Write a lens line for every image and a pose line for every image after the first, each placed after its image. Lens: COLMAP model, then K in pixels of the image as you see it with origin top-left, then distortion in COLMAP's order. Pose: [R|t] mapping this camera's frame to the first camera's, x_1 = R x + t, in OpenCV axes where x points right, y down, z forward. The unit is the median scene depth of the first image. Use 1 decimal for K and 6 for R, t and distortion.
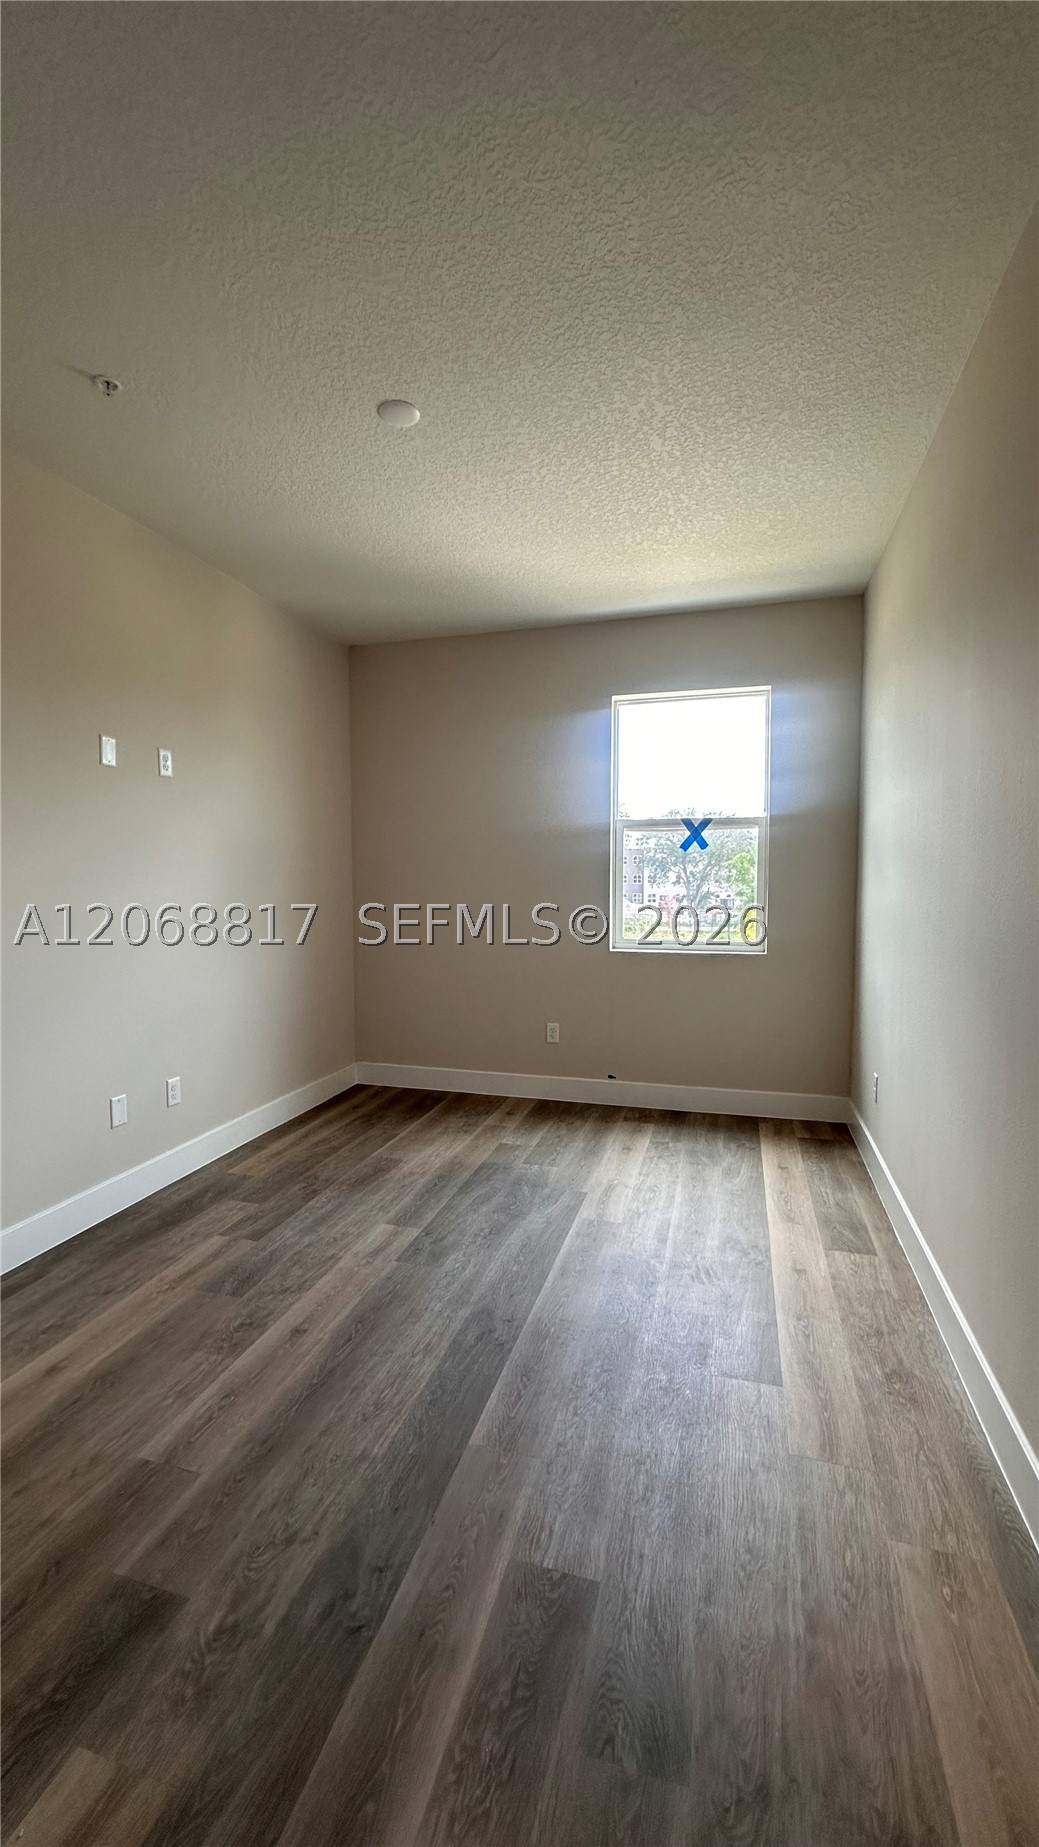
lens RADIAL K [[731.8, 0, 519.5], [0, 731.8, 923.5], [0, 0, 1]] dist [-0.010499, 0.002055]
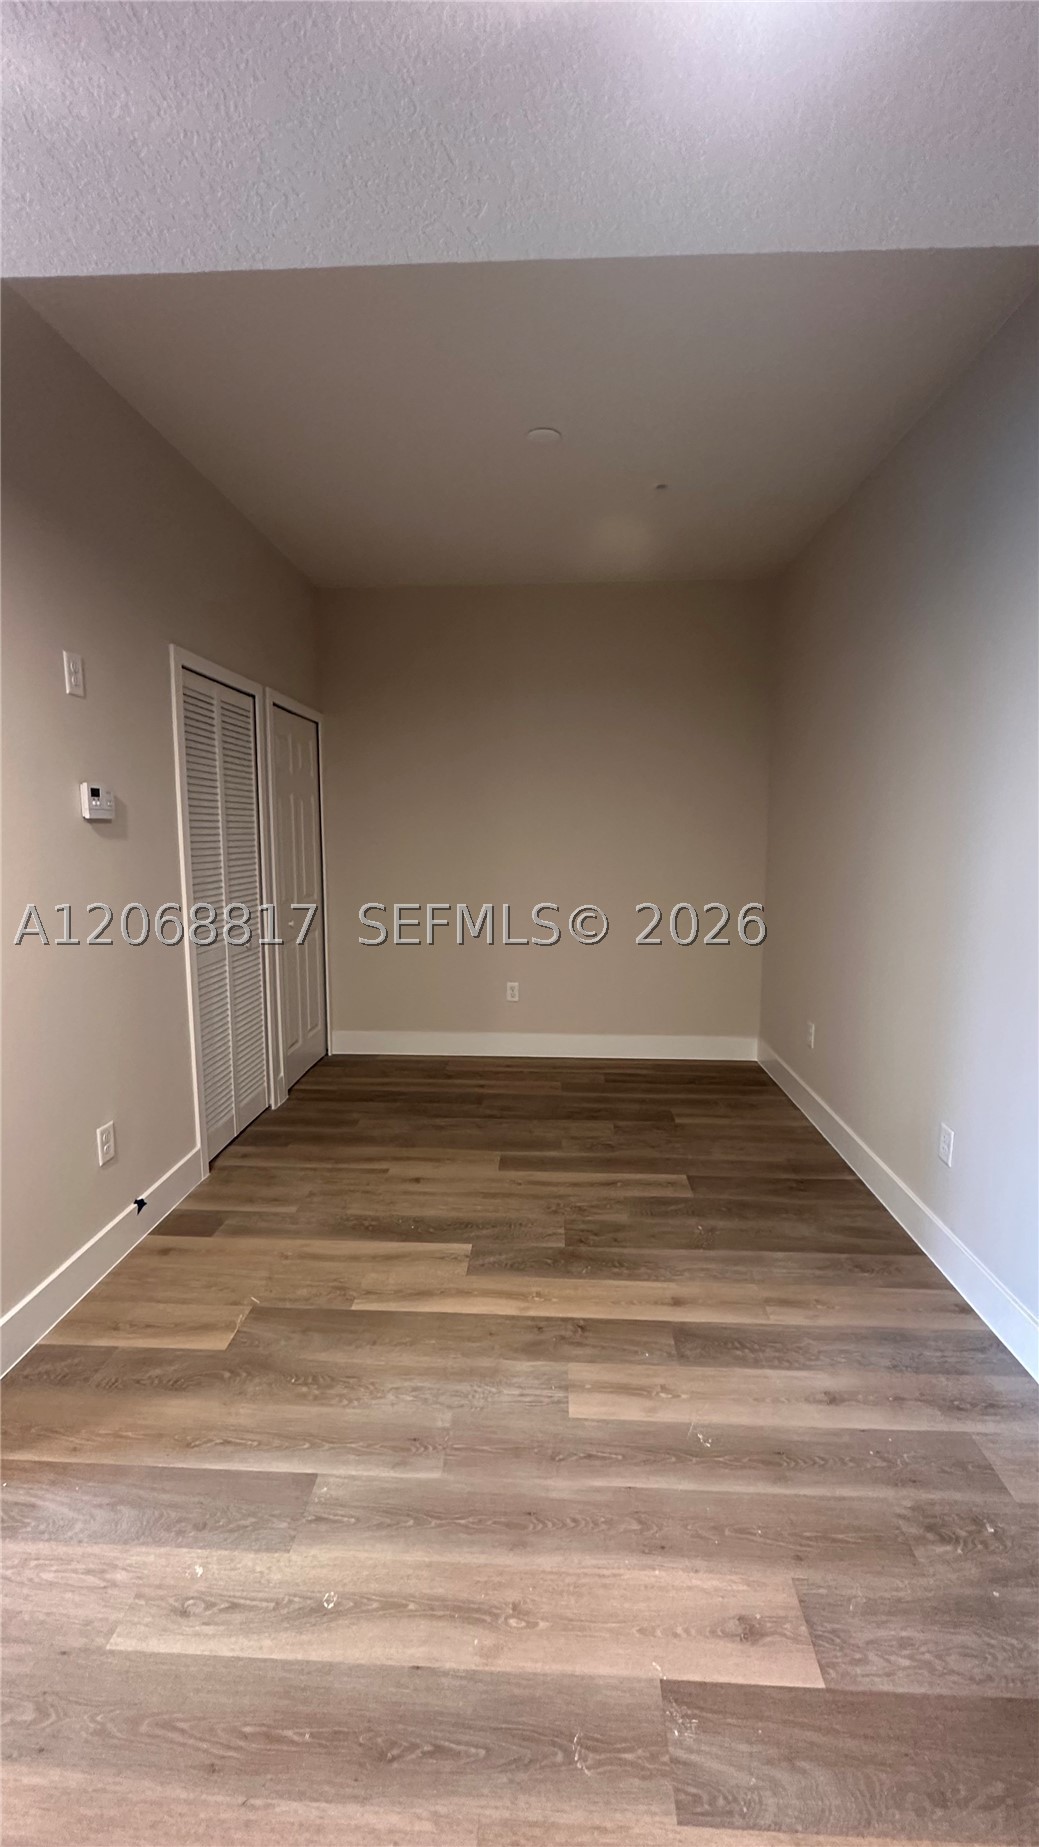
lens RADIAL K [[731.8, 0, 519.5], [0, 731.8, 923.5], [0, 0, 1]] dist [-0.010499, 0.002055]
pose [[-0.228059, -0.131329, 0.964750, -0.630442], [0.062069, 0.986885, 0.149014, -0.058642], [-0.971667, 0.093865, -0.216917, 0.541539]]
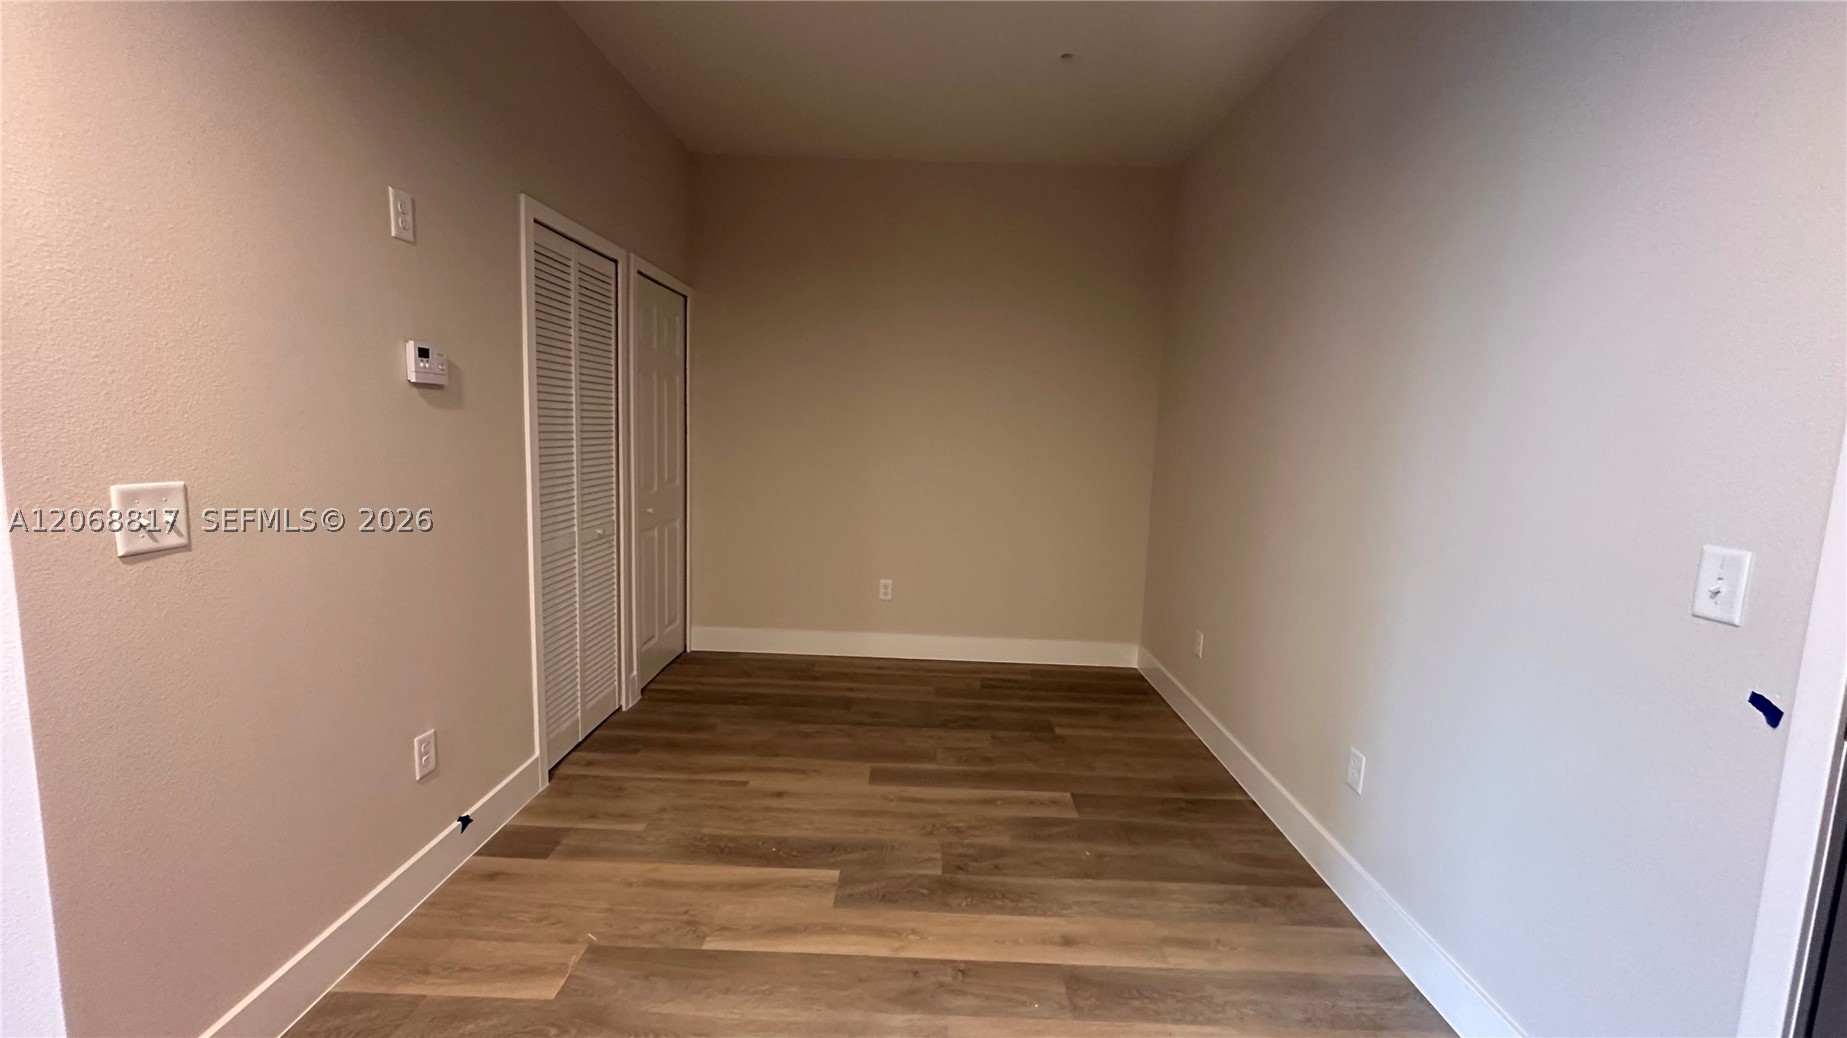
lens RADIAL K [[731.8, 0, 920.4], [0, 731.8, 517.3], [0, 0, 1]] dist [-0.010499, 0.002055]
pose [[-0.269100, -0.137902, 0.953188, -0.560760], [0.024279, 0.988410, 0.149852, -0.049406], [-0.962806, 0.063467, -0.262633, 0.542285]]
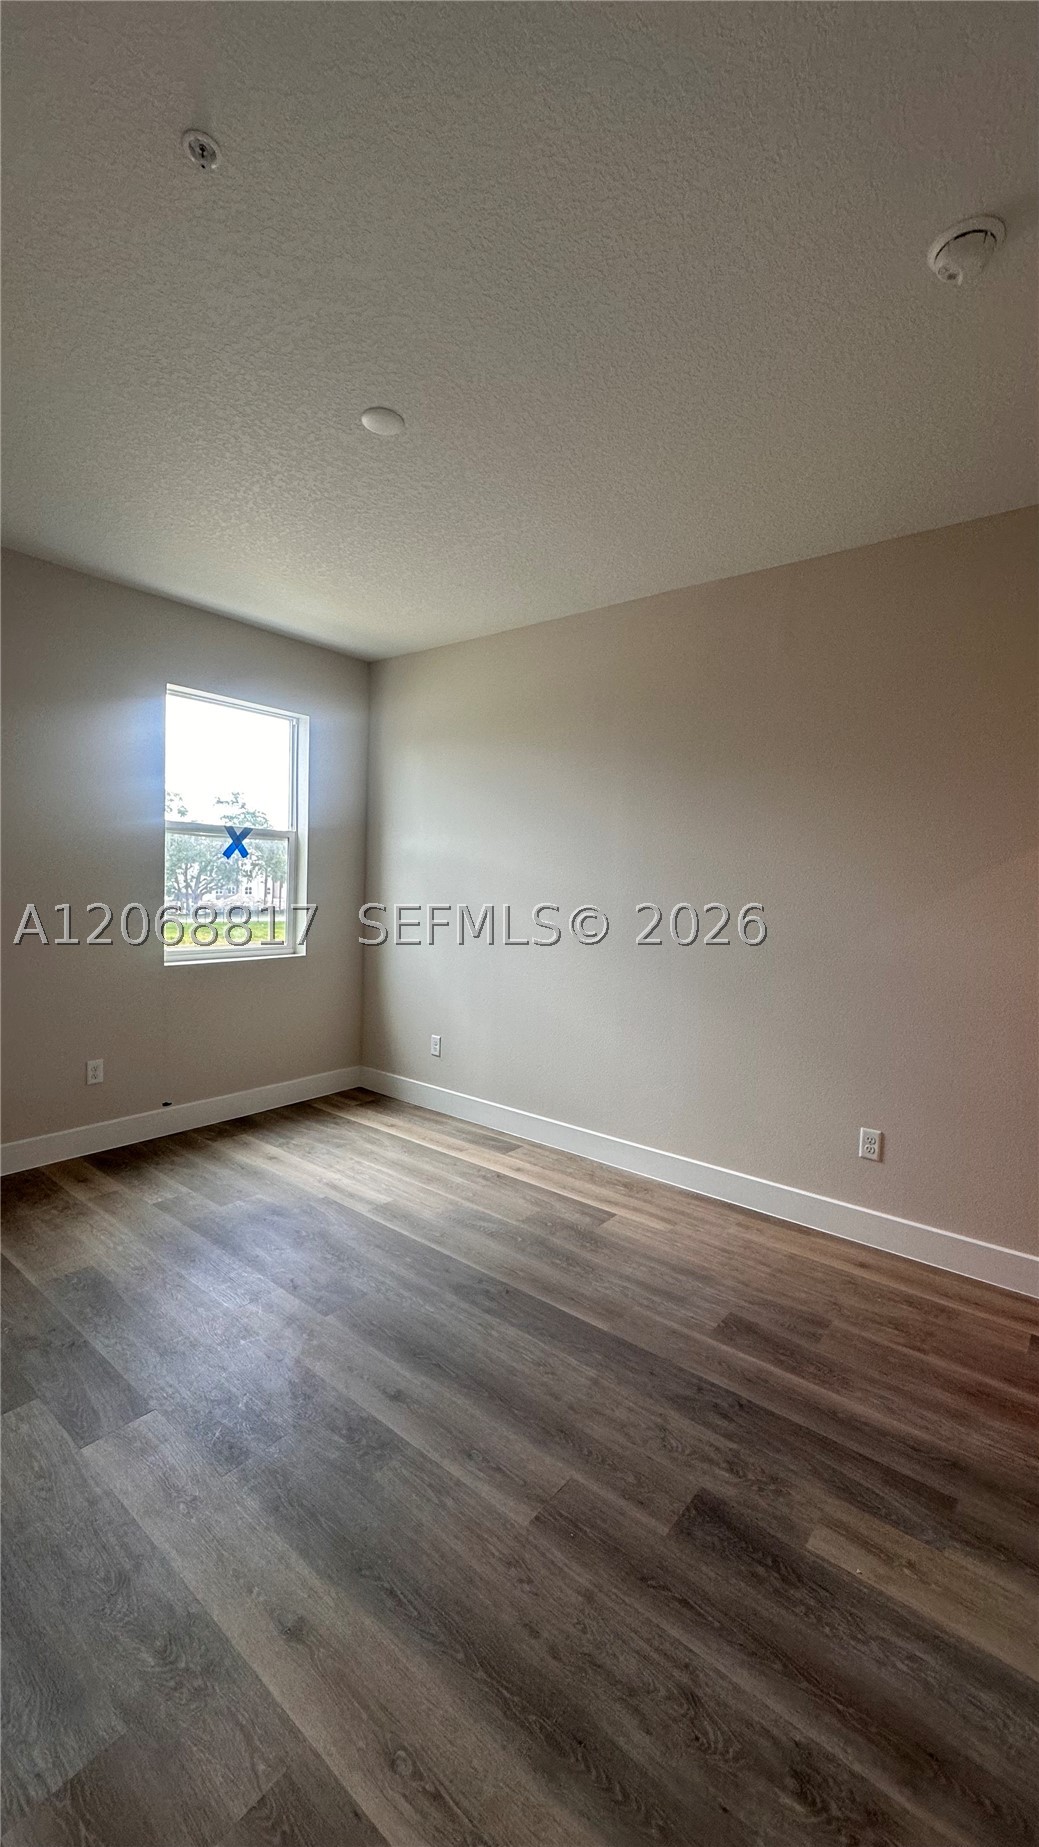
lens RADIAL K [[731.8, 0, 519.5], [0, 731.8, 923.5], [0, 0, 1]] dist [-0.010499, 0.002055]
pose [[0.388809, -0.037644, 0.920549, -0.695599], [0.022623, 0.999254, 0.031307, -0.042730], [-0.921041, 0.008653, 0.389370, 0.318610]]
